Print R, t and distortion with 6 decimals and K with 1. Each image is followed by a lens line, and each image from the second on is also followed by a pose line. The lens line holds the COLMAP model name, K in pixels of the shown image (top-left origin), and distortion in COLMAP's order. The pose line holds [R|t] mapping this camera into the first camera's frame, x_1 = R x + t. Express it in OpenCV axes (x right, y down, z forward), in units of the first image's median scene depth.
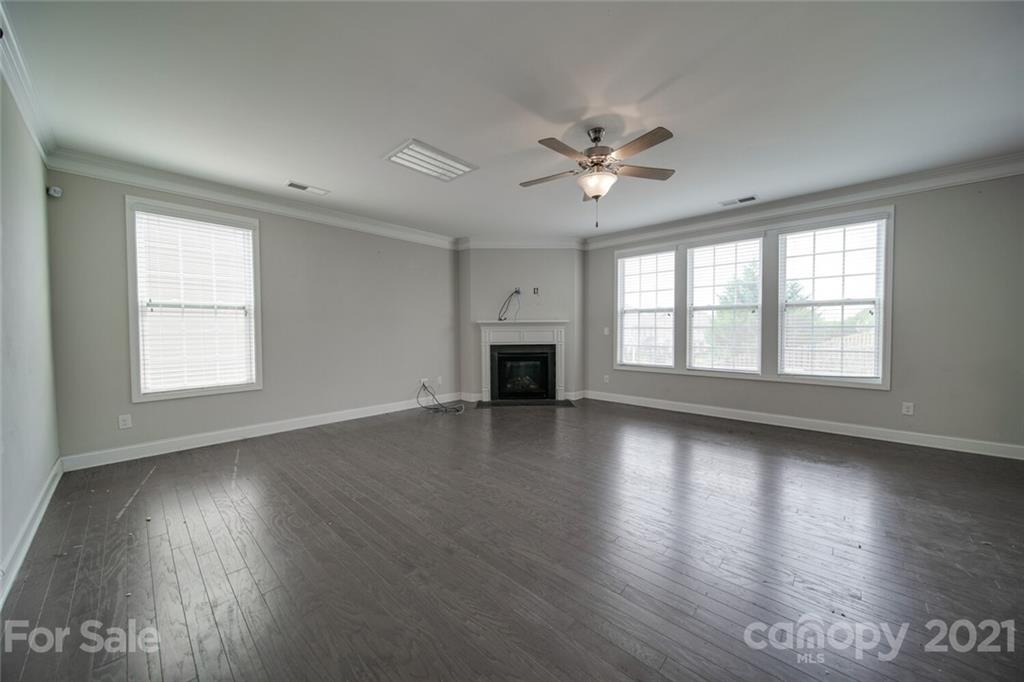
lens RADIAL K [[358.2, 0, 515.0], [0, 358.2, 340.5], [0, 0, 1]] dist [-0.001778, -0.000427]
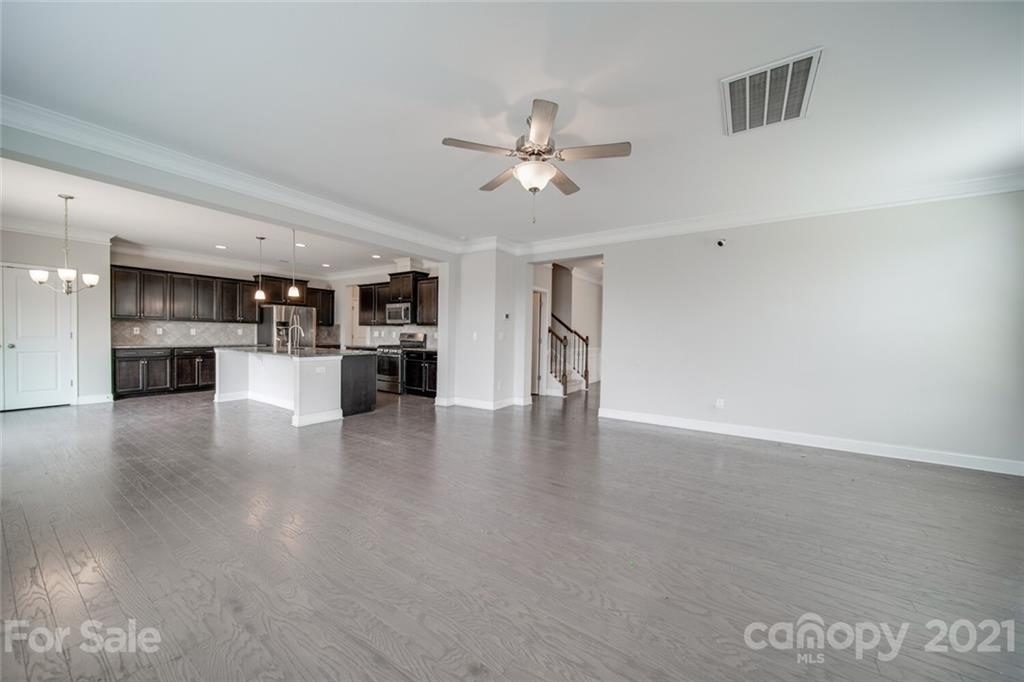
lens RADIAL K [[358.2, 0, 515.0], [0, 358.2, 340.5], [0, 0, 1]] dist [-0.001778, -0.000427]
pose [[-0.987706, -0.005997, -0.156209, 0.220188], [-0.013247, 0.998880, 0.045416, -0.031212], [0.155761, 0.046927, -0.986679, 1.007944]]
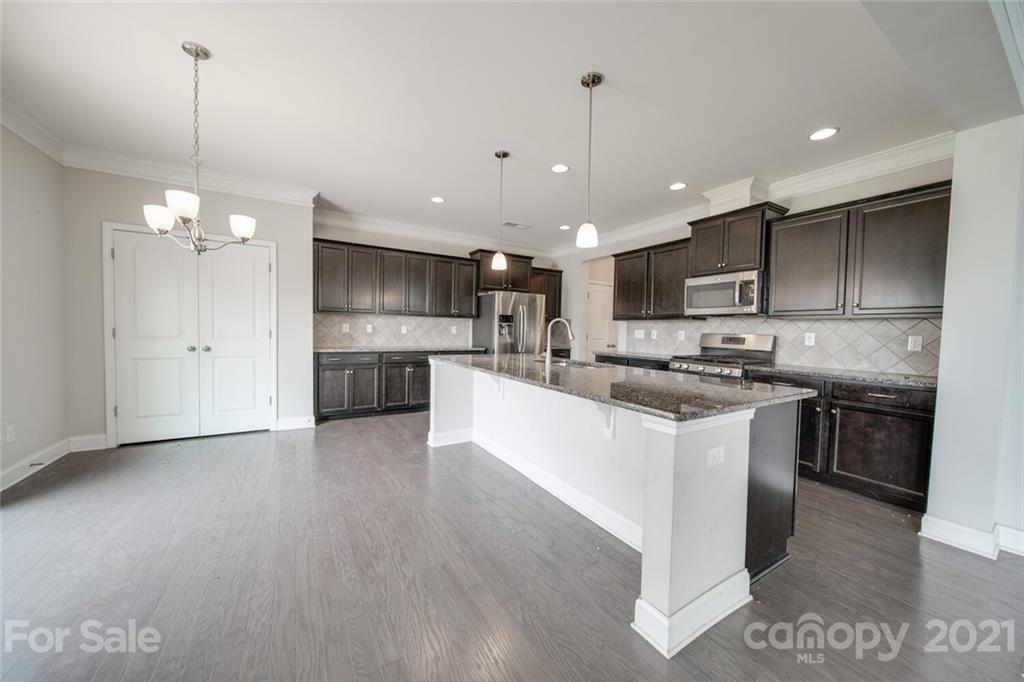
lens RADIAL K [[358.2, 0, 515.0], [0, 358.2, 340.5], [0, 0, 1]] dist [-0.001778, -0.000427]
pose [[-0.959918, -0.022151, 0.279405, 0.637307], [-0.006678, 0.998397, 0.056207, -0.014135], [-0.280202, 0.052088, -0.958527, 0.350151]]
